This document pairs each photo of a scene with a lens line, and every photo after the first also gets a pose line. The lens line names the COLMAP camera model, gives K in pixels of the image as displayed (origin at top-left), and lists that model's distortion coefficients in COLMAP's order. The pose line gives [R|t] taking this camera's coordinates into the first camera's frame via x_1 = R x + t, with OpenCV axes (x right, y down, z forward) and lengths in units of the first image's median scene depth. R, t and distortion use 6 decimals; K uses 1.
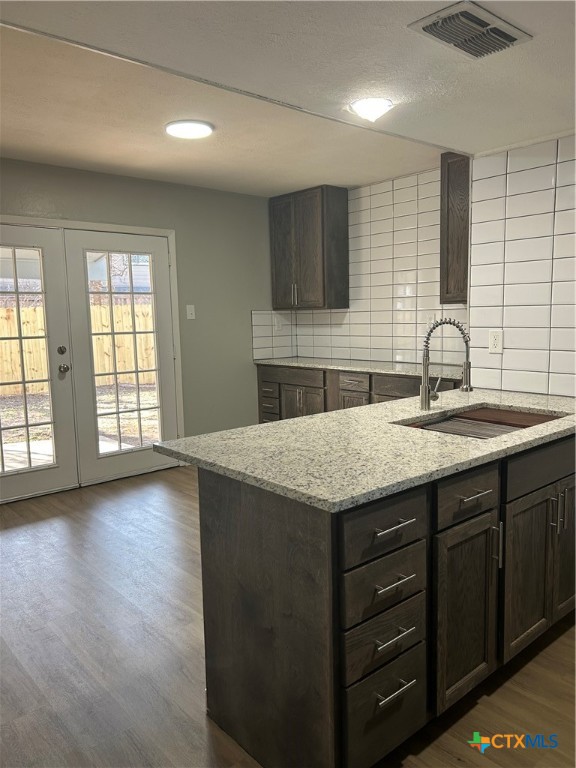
lens RADIAL K [[582.0, 0, 285.7], [0, 582.0, 386.4], [0, 0, 1]] dist [0.082612, -0.112394]
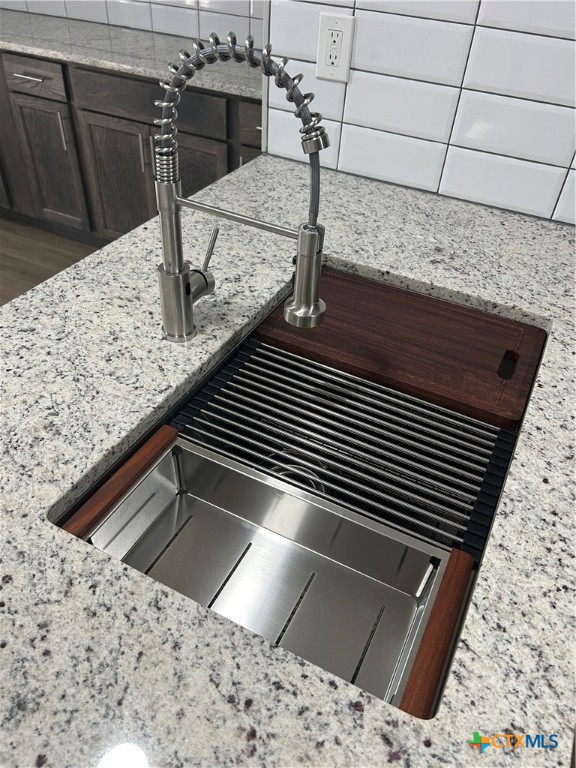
lens RADIAL K [[582.0, 0, 285.7], [0, 582.0, 386.4], [0, 0, 1]] dist [0.082612, -0.112394]
pose [[0.923147, -0.191716, 0.333233, 0.086883], [-0.022330, 0.838583, 0.544316, -0.060039], [-0.383797, -0.509925, 0.769854, 0.344129]]
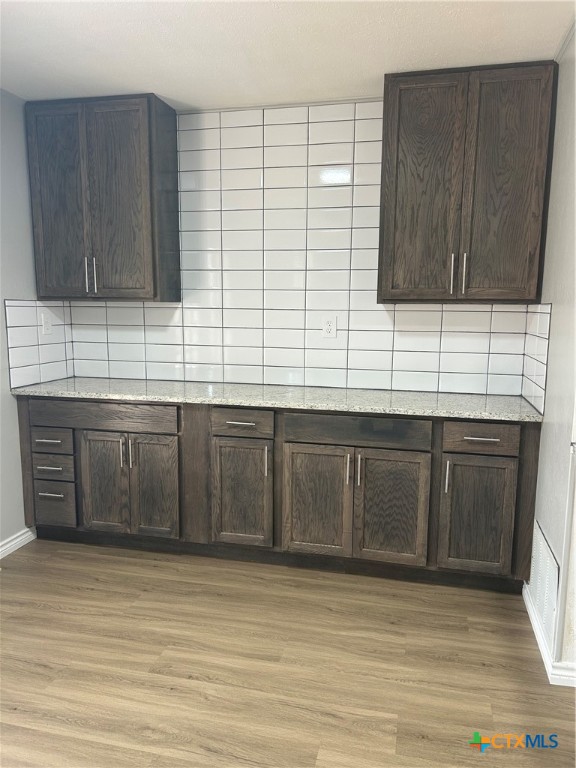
lens RADIAL K [[582.0, 0, 285.7], [0, 582.0, 386.4], [0, 0, 1]] dist [0.082612, -0.112394]
pose [[0.812639, -0.055760, 0.580094, -0.182107], [0.046342, 0.998443, 0.031053, -0.057332], [-0.580922, 0.001648, 0.813958, 0.419798]]
